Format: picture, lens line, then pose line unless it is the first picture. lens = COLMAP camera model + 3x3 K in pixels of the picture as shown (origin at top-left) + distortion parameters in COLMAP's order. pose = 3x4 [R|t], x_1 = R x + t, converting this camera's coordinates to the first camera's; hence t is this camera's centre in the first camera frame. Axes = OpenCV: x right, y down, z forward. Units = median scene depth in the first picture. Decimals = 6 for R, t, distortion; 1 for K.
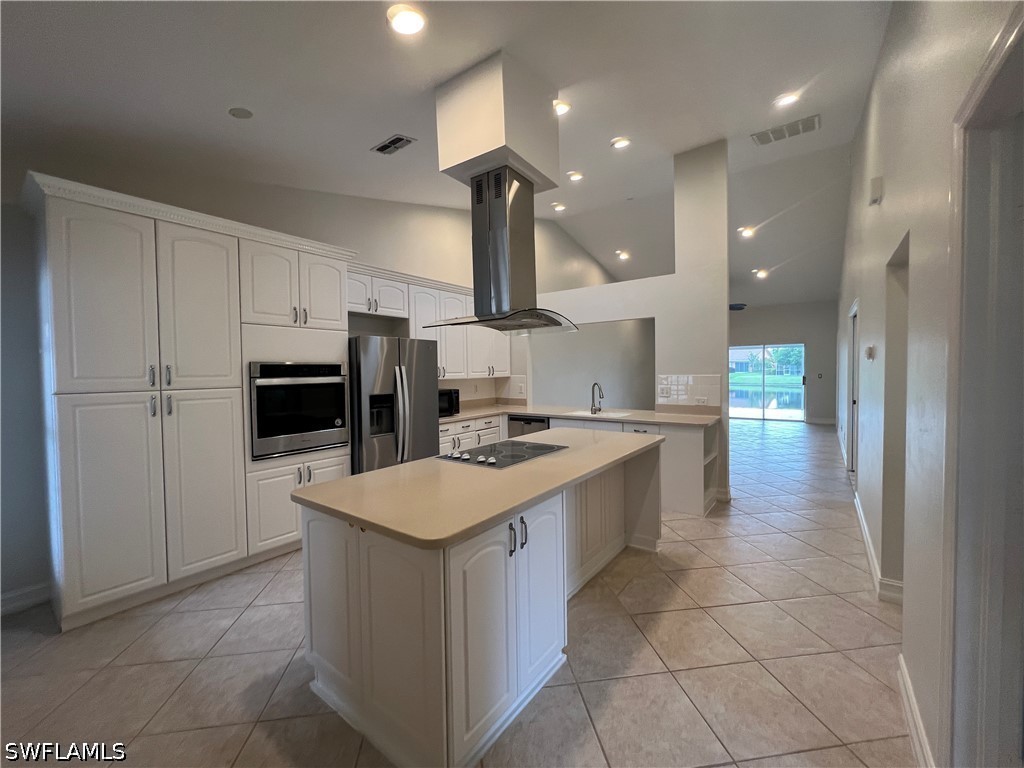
lens RADIAL K [[408.0, 0, 512.0], [0, 408.0, 384.0], [0, 0, 1]] dist [-0.000558, -0.000104]
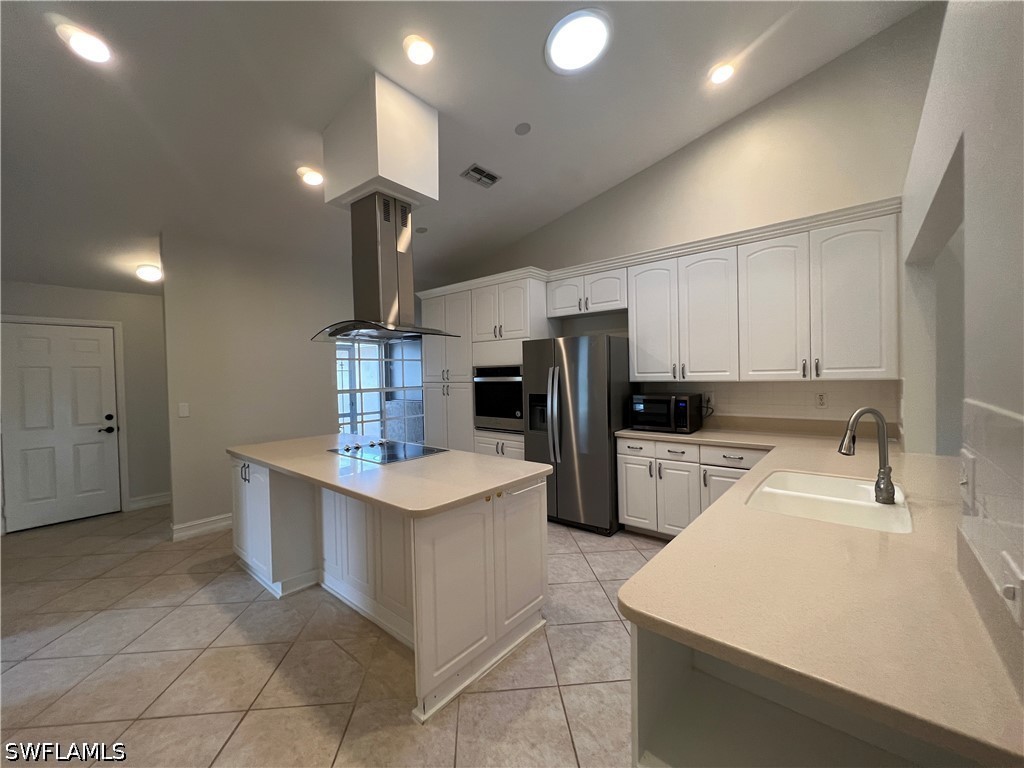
lens RADIAL K [[410.6, 0, 512.0], [0, 410.6, 384.0], [0, 0, 1]] dist [-0.000205, 0.000042]
pose [[-0.056917, 0.040935, -0.997539, 0.924104], [-0.011713, 0.999063, 0.041666, -0.053707], [0.998310, 0.014056, -0.056384, 1.215021]]
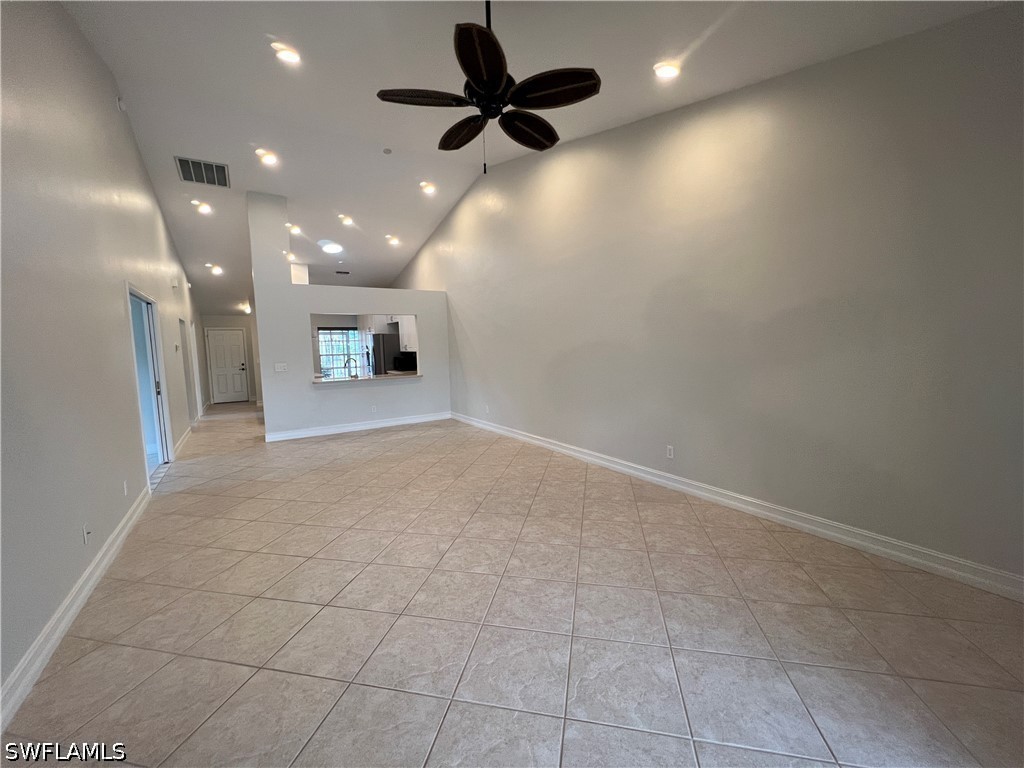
lens RADIAL K [[410.6, 0, 512.0], [0, 410.6, 384.0], [0, 0, 1]] dist [-0.000205, 0.000042]
pose [[-0.349055, 0.121036, -0.929253, 2.237431], [0.001760, 0.991707, 0.128510, -0.162376], [0.937101, 0.043222, -0.346373, 3.366572]]
